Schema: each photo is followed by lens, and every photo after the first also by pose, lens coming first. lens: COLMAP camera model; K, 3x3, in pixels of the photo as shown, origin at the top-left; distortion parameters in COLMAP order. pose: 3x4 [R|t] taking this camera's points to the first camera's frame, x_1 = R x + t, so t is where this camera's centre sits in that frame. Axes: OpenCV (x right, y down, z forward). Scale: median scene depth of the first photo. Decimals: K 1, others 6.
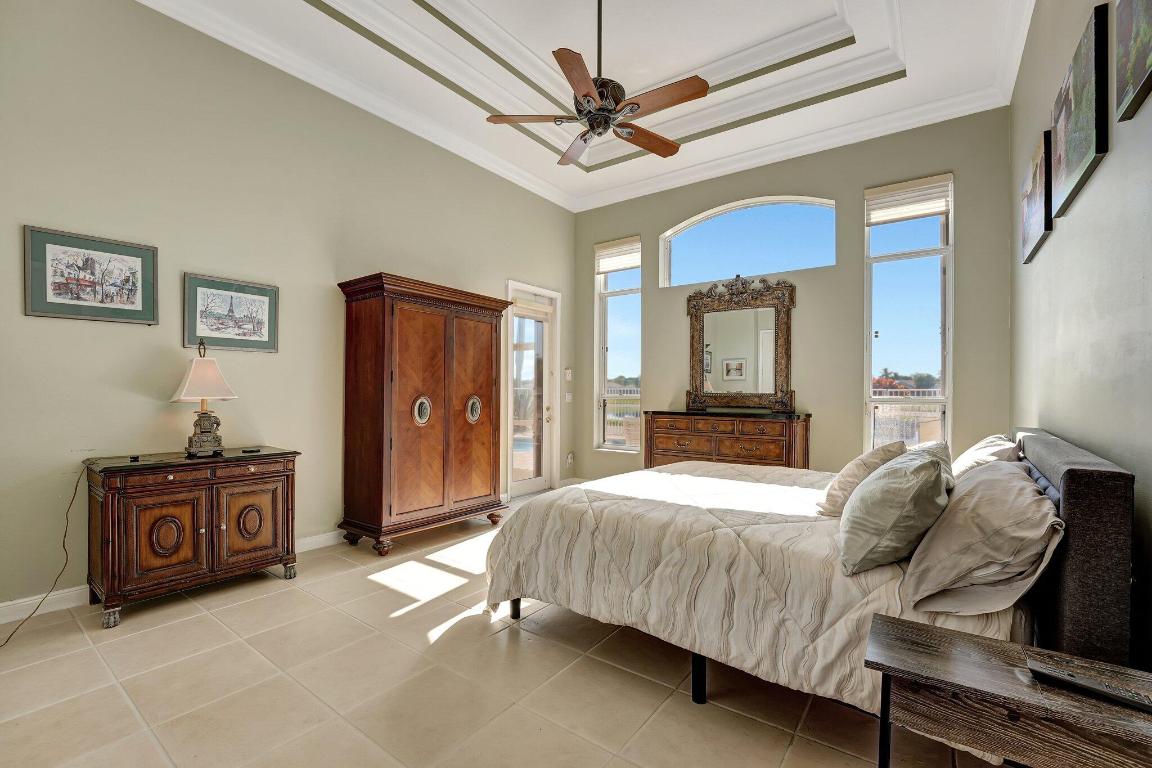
lens RADIAL K [[497.4, 0, 608.1], [0, 497.4, 393.5], [0, 0, 1]] dist [-0.019845, 0.000008]
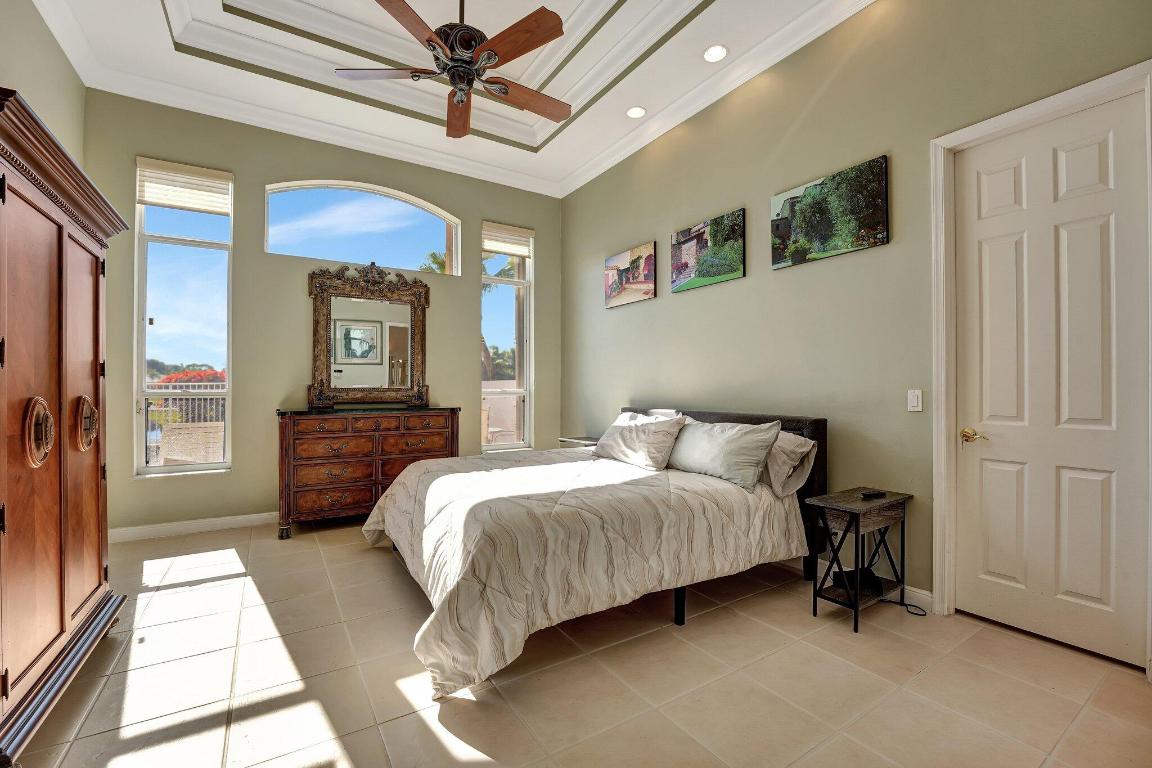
lens RADIAL K [[475.6, 0, 576.0], [0, 475.6, 384.0], [0, 0, 1]] dist [-0.018392, -0.000120]
pose [[0.390375, 0.000172, 0.920656, -0.438332], [0.004048, 0.999990, -0.001903, -0.004834], [-0.920647, 0.004470, 0.390371, 0.308928]]
